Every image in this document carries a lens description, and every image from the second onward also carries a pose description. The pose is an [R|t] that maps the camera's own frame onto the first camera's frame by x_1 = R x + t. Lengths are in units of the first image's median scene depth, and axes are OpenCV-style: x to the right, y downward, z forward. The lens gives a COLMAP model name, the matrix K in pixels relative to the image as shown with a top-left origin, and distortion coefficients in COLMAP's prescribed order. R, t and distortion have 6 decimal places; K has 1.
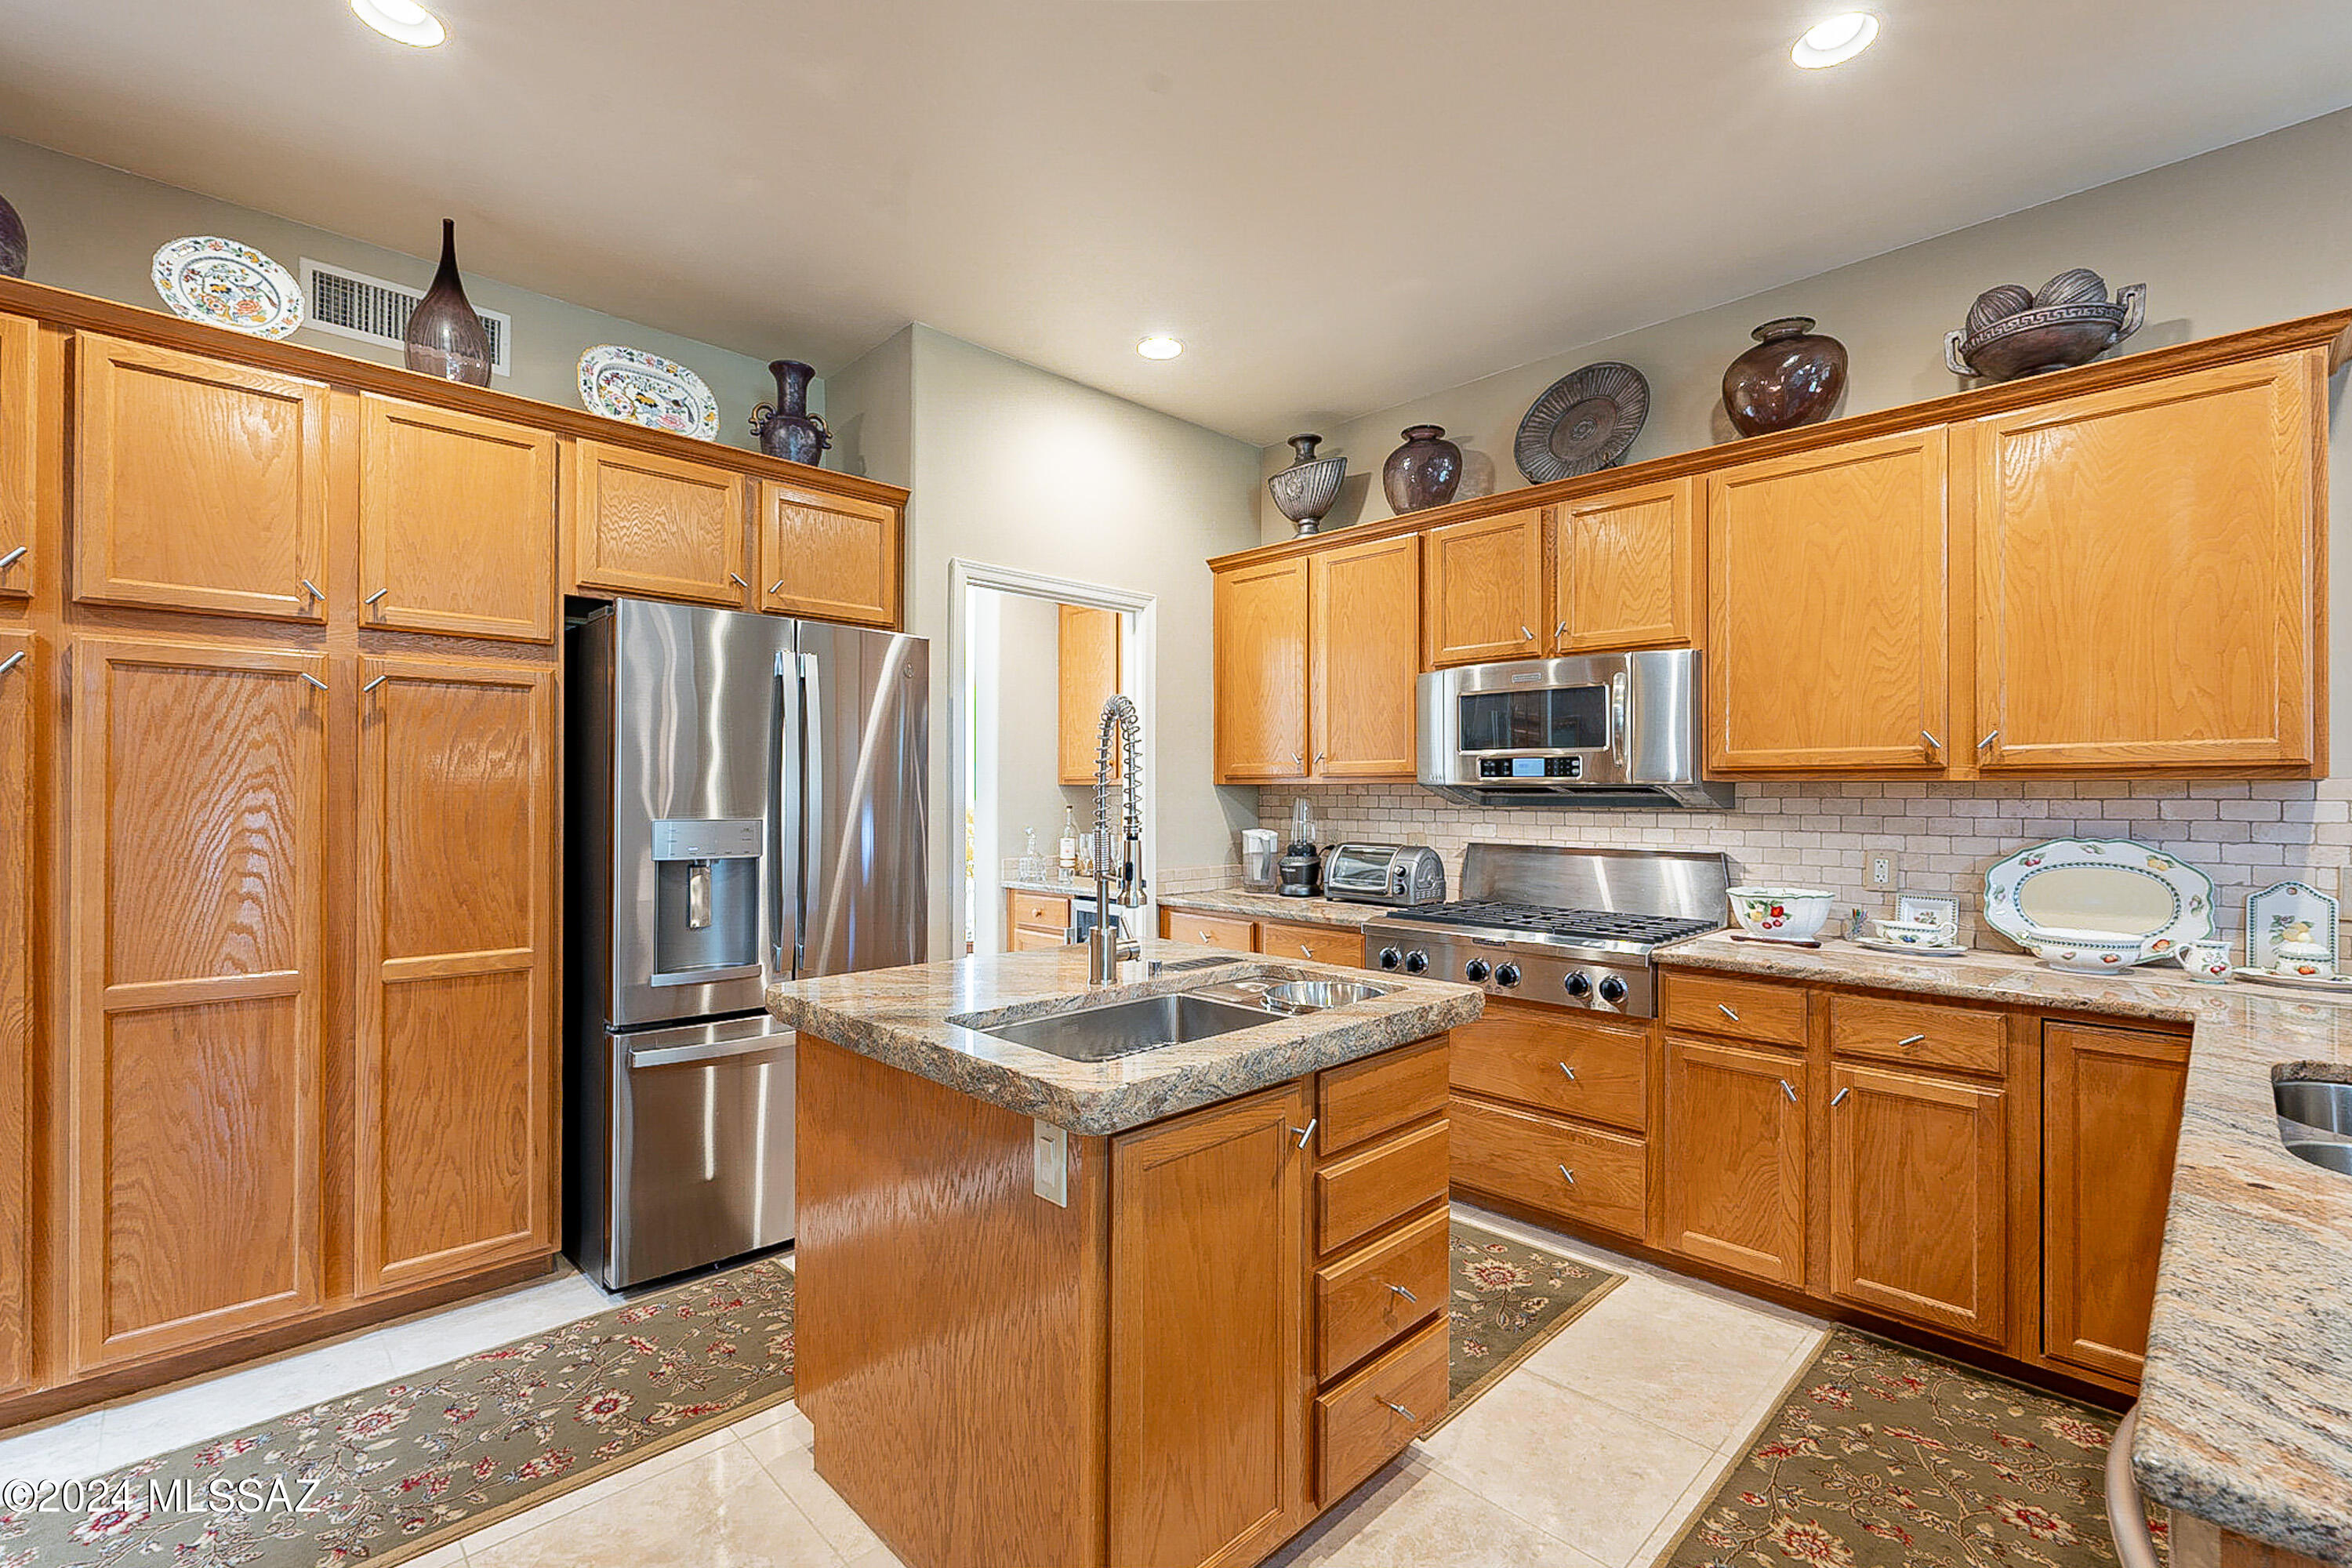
lens RADIAL K [[1031.3, 0, 1180.8], [0, 1031.3, 788.7], [0, 0, 1]] dist [-0.002232, -0.000548]
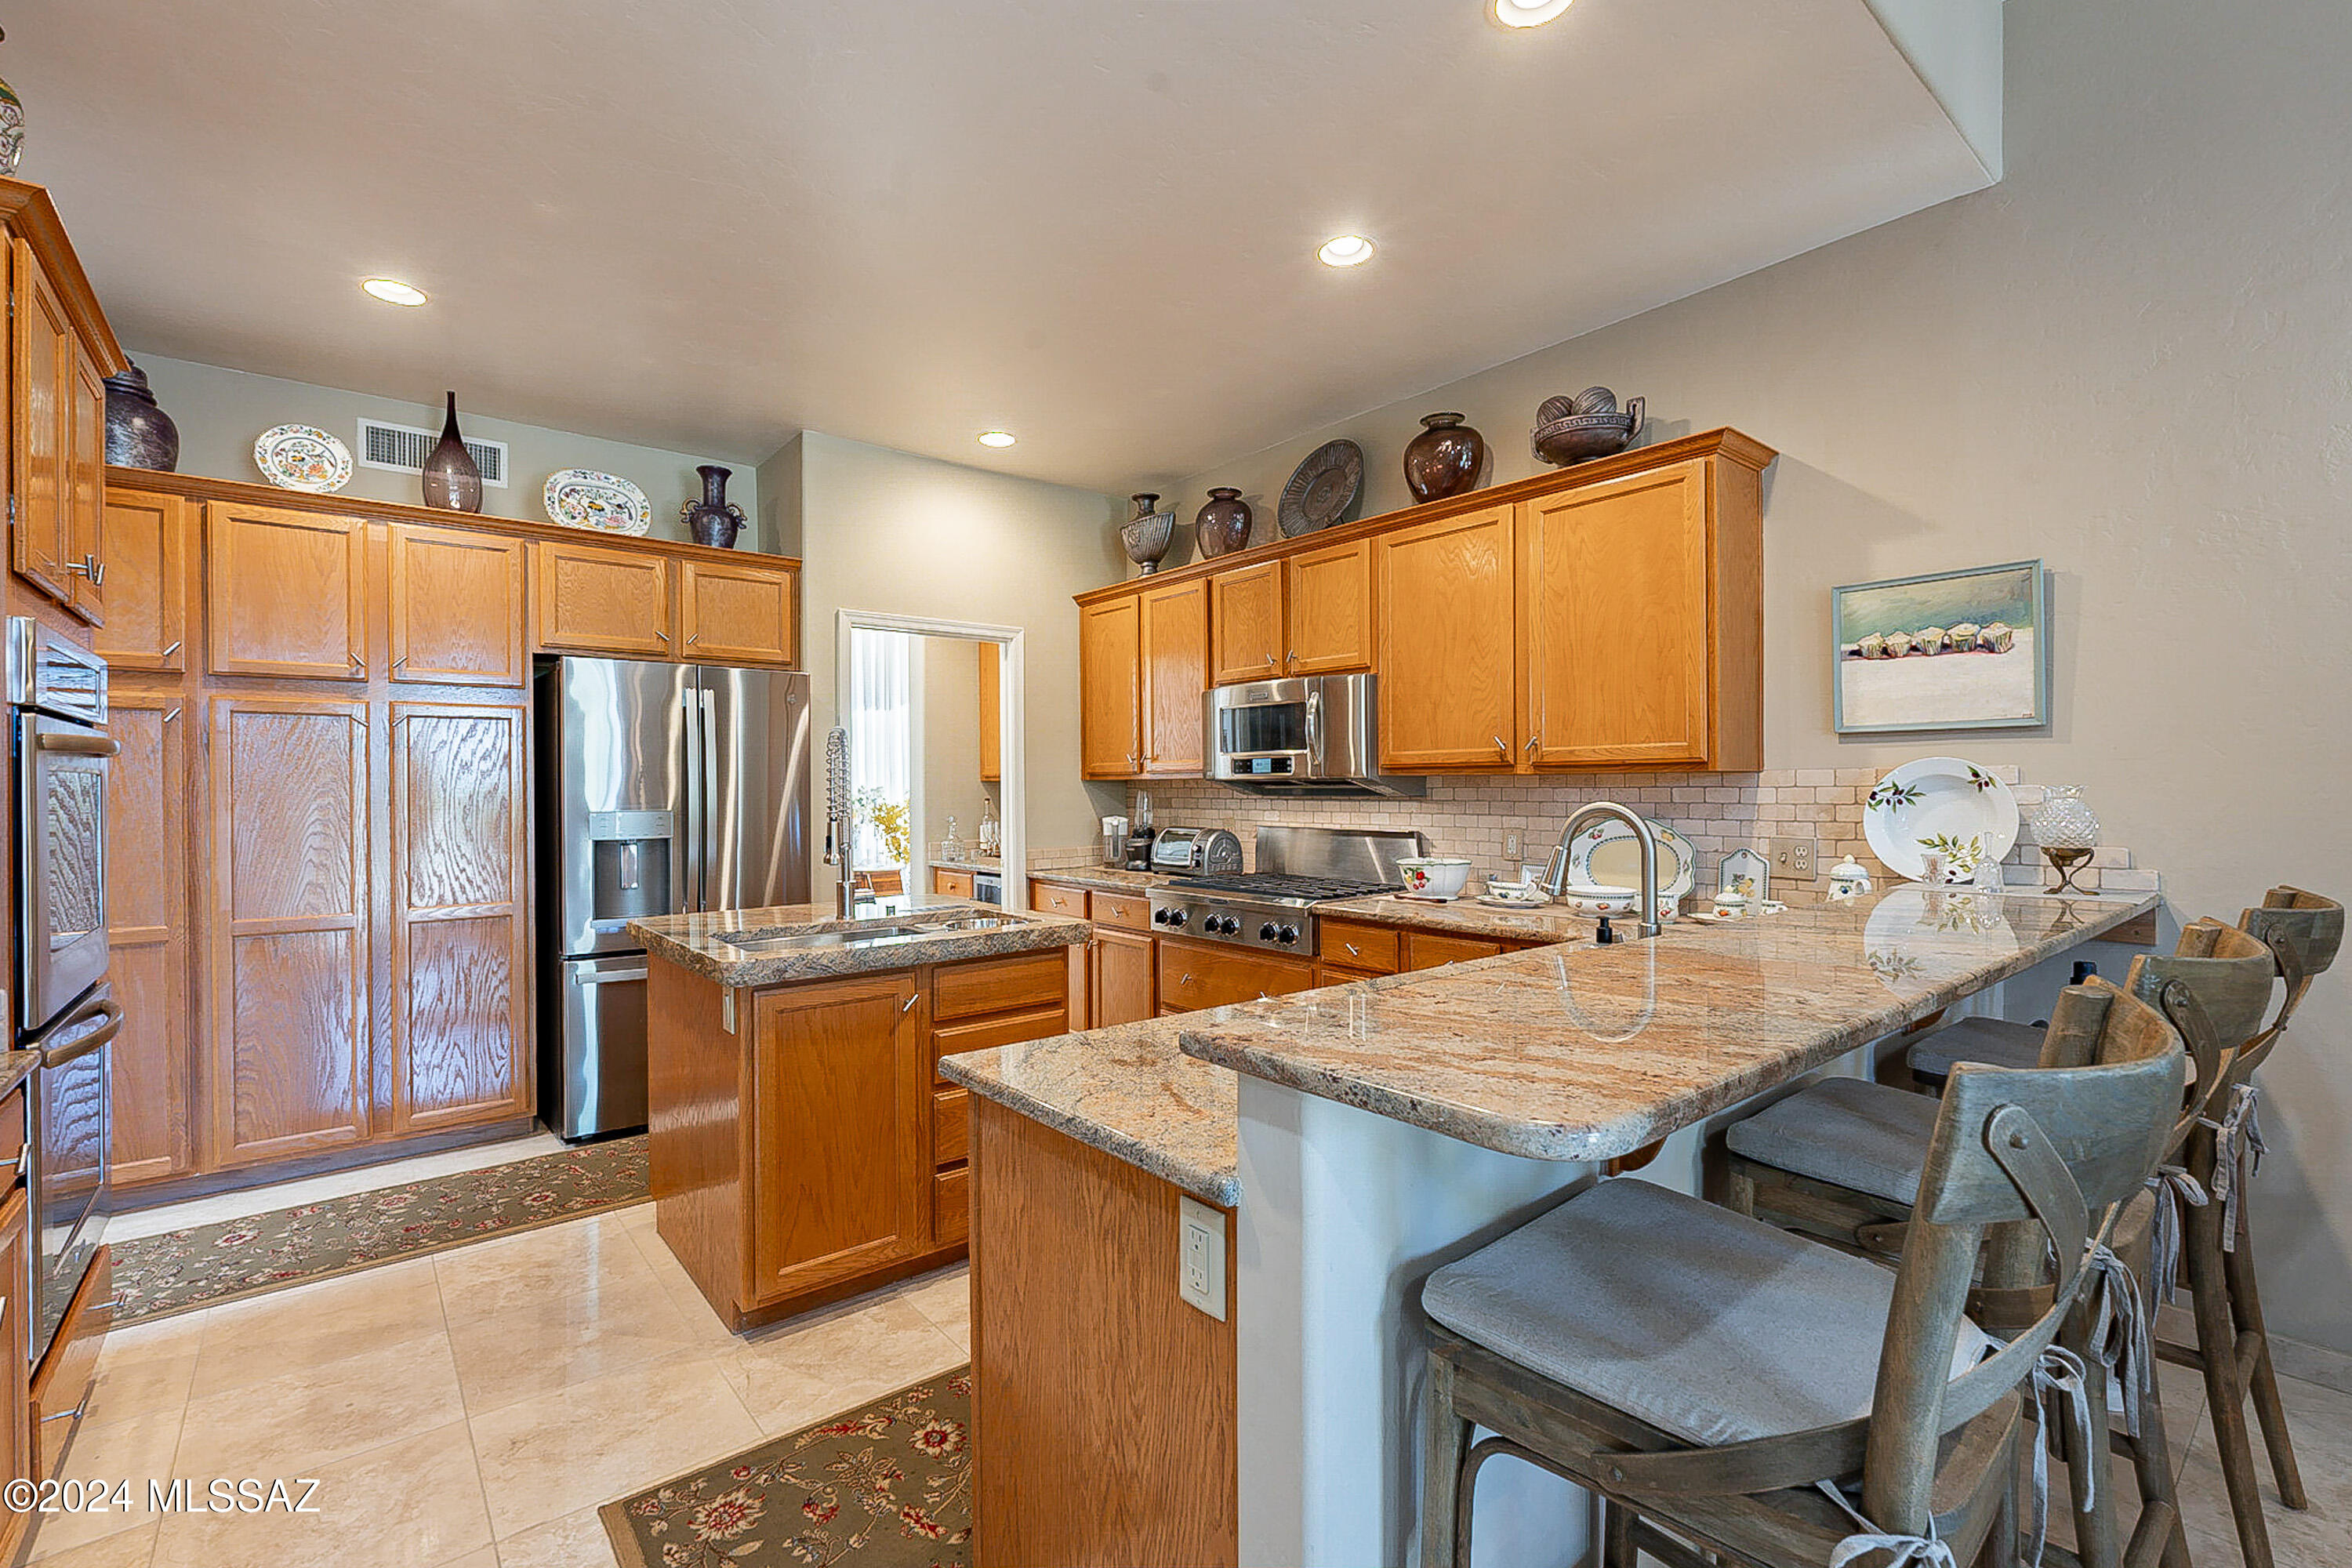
lens RADIAL K [[1033.4, 0, 1178.6], [0, 1033.4, 787.7], [0, 0, 1]] dist [-0.002442, -0.000164]
pose [[0.996143, -0.009611, -0.087214, 0.379315], [0.010280, 0.999921, 0.007223, -0.004117], [0.087138, -0.008091, 0.996163, -0.313338]]
